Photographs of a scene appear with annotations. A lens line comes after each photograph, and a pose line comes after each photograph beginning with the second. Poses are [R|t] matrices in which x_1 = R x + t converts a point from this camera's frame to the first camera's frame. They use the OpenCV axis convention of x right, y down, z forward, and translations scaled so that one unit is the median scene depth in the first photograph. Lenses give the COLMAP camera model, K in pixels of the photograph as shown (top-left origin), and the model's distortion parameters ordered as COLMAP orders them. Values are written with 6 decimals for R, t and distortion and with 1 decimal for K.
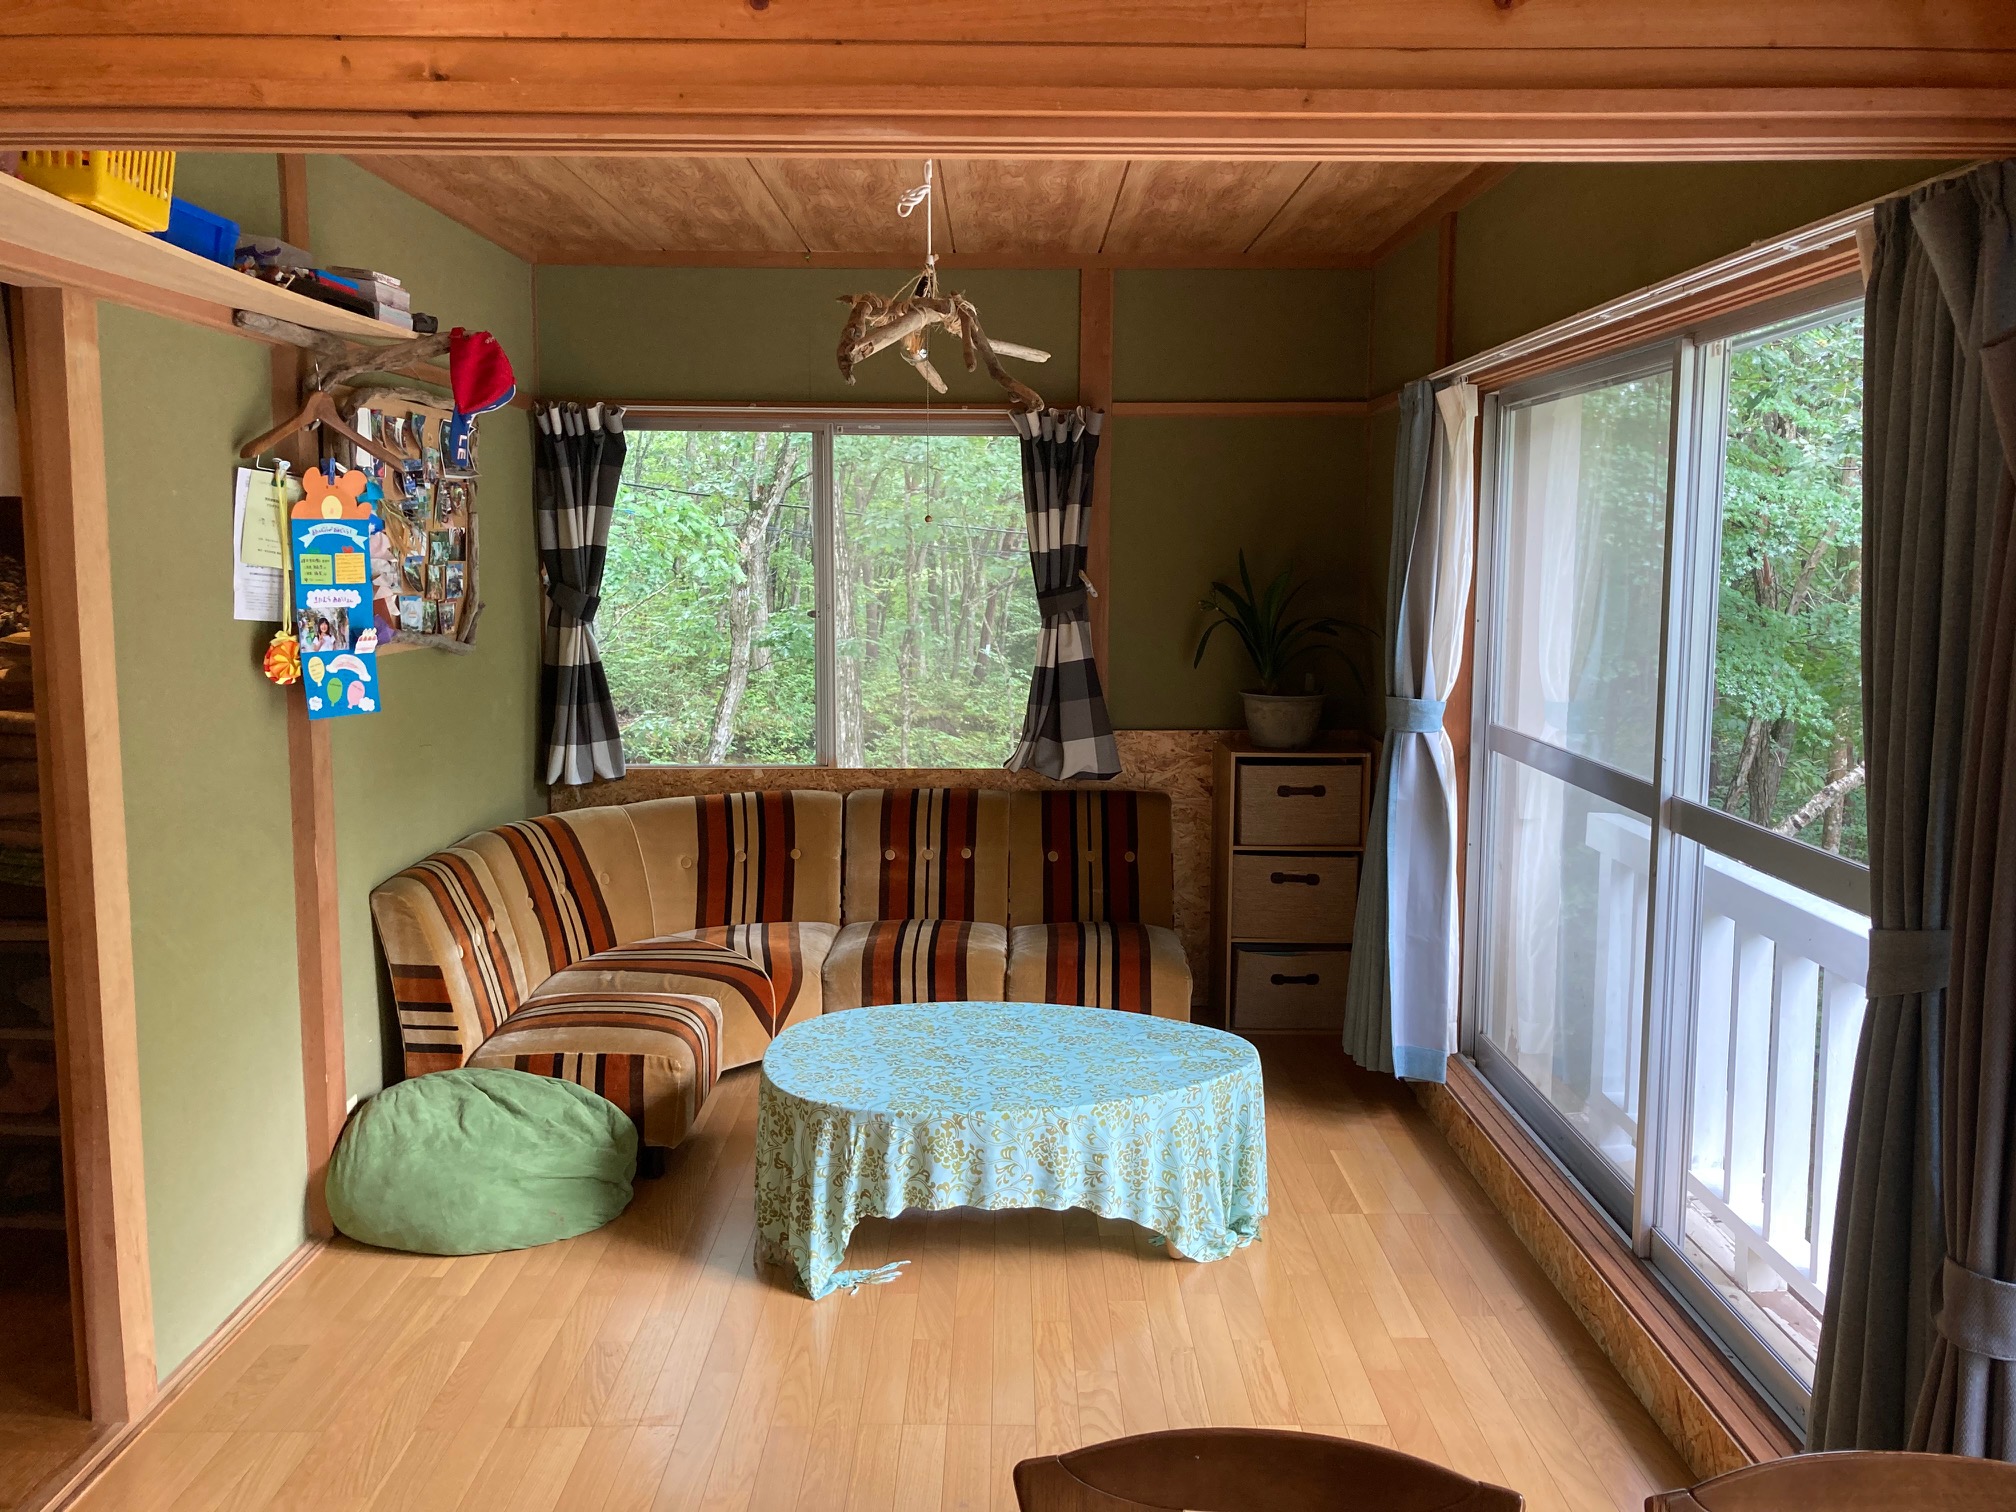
lens RADIAL K [[1661.5, 0, 1003.5], [0, 1661.5, 744.0], [0, 0, 1]] dist [0.029450, 0.005633]
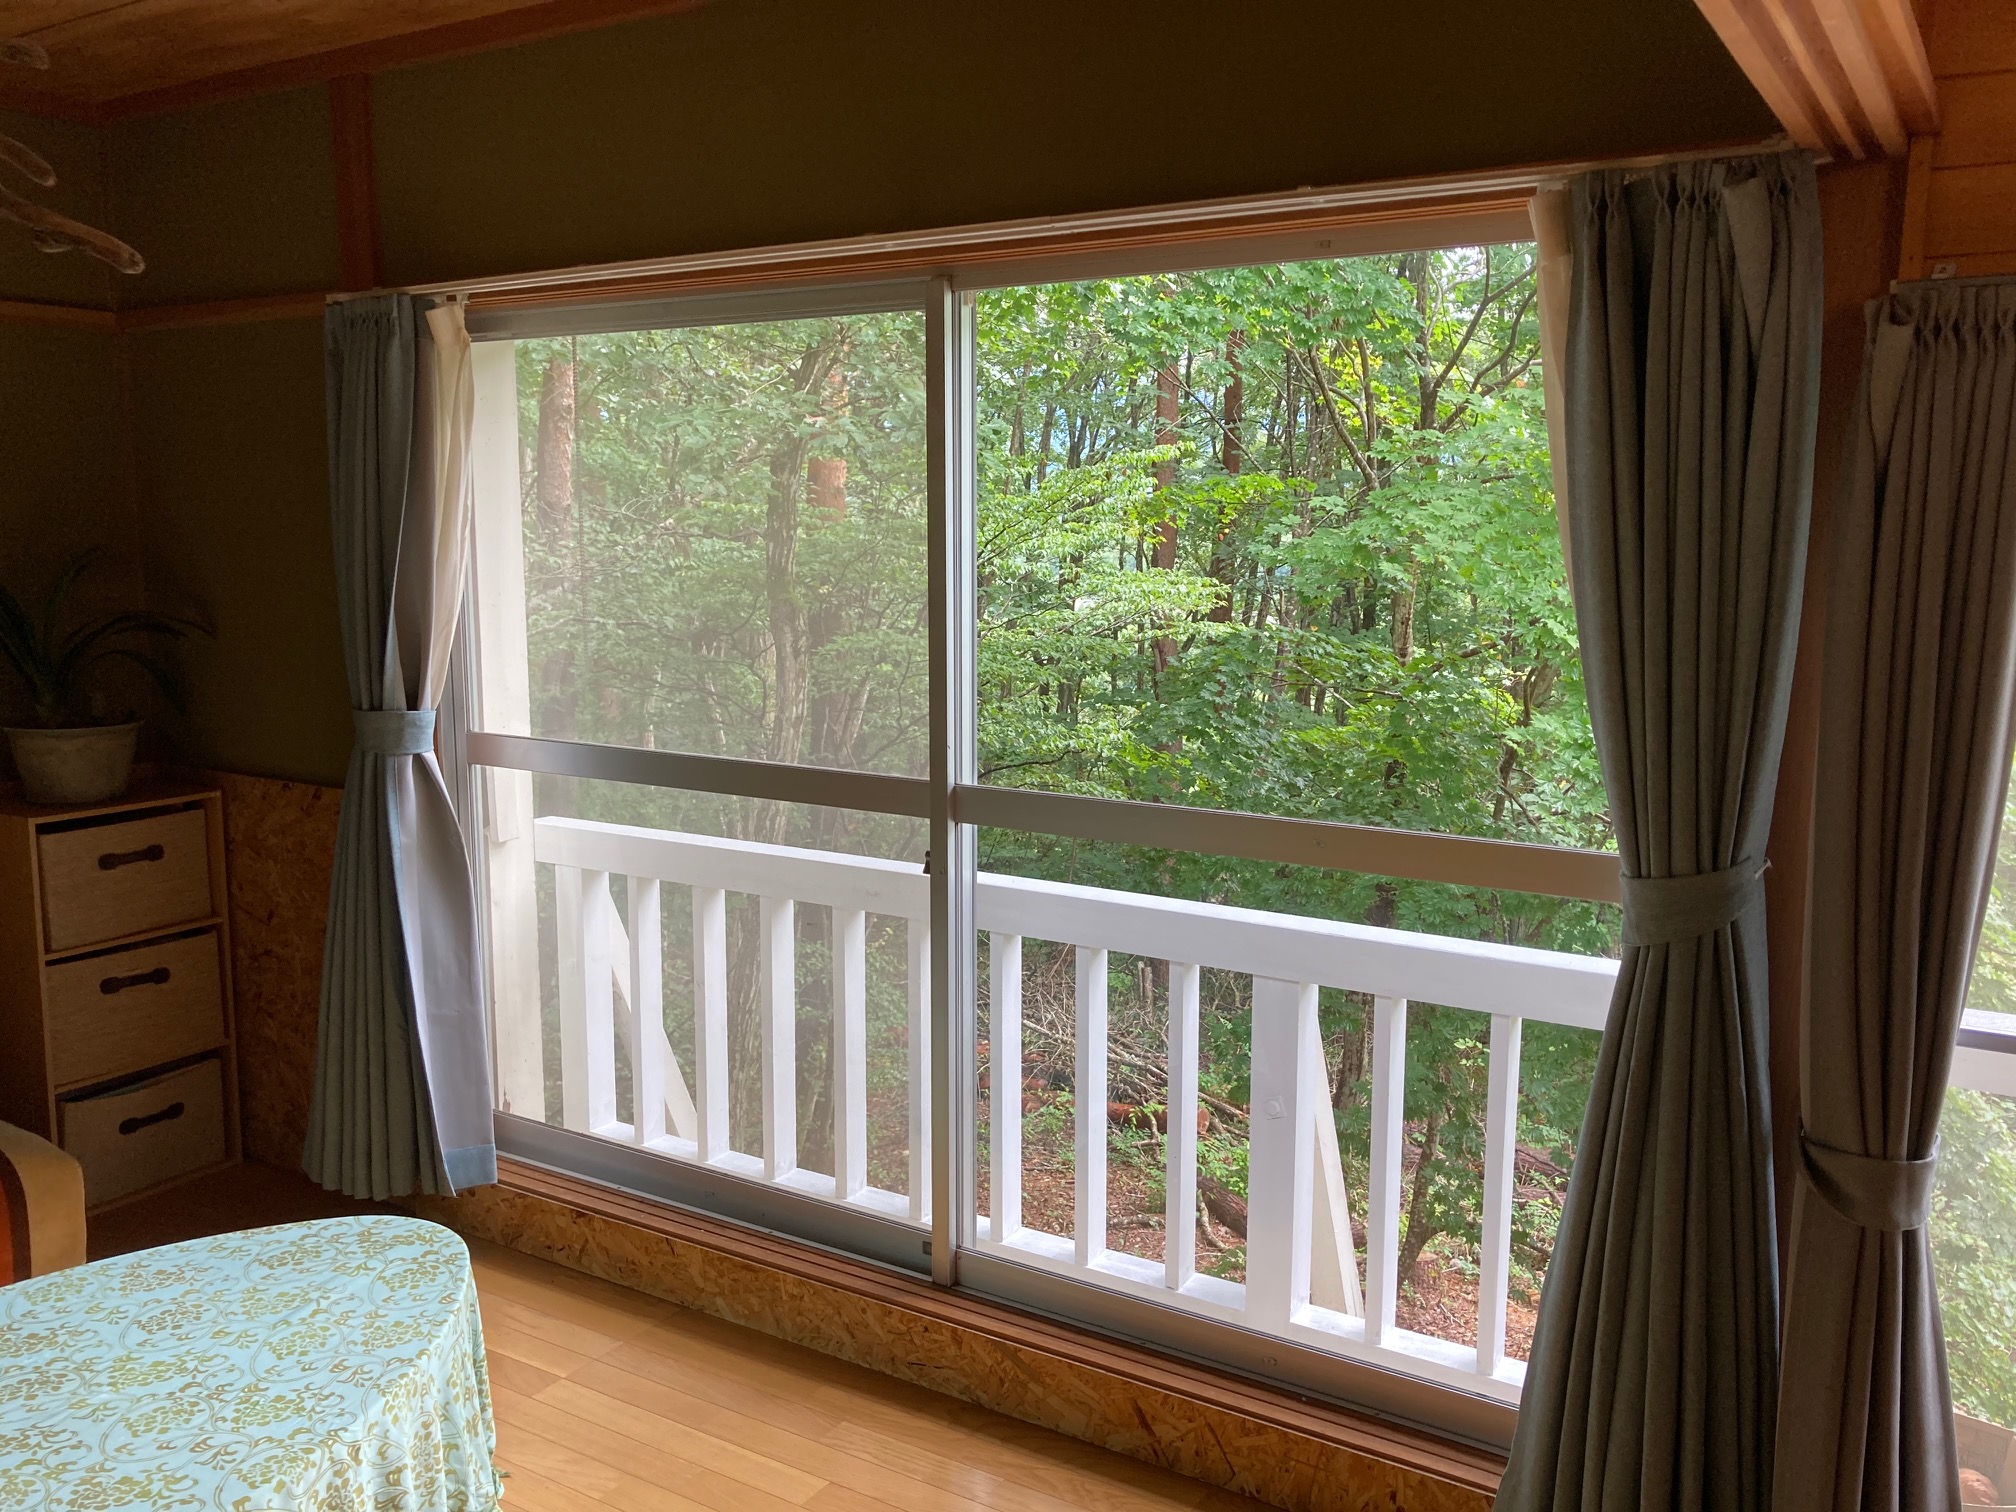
lens RADIAL K [[1661.5, 0, 1003.5], [0, 1661.5, 744.0], [0, 0, 1]] dist [0.029450, 0.005633]
pose [[0.531559, -0.120973, 0.838338, -0.255992], [0.103079, 0.991631, 0.077734, -0.043475], [-0.840726, 0.045095, 0.539580, 0.352167]]
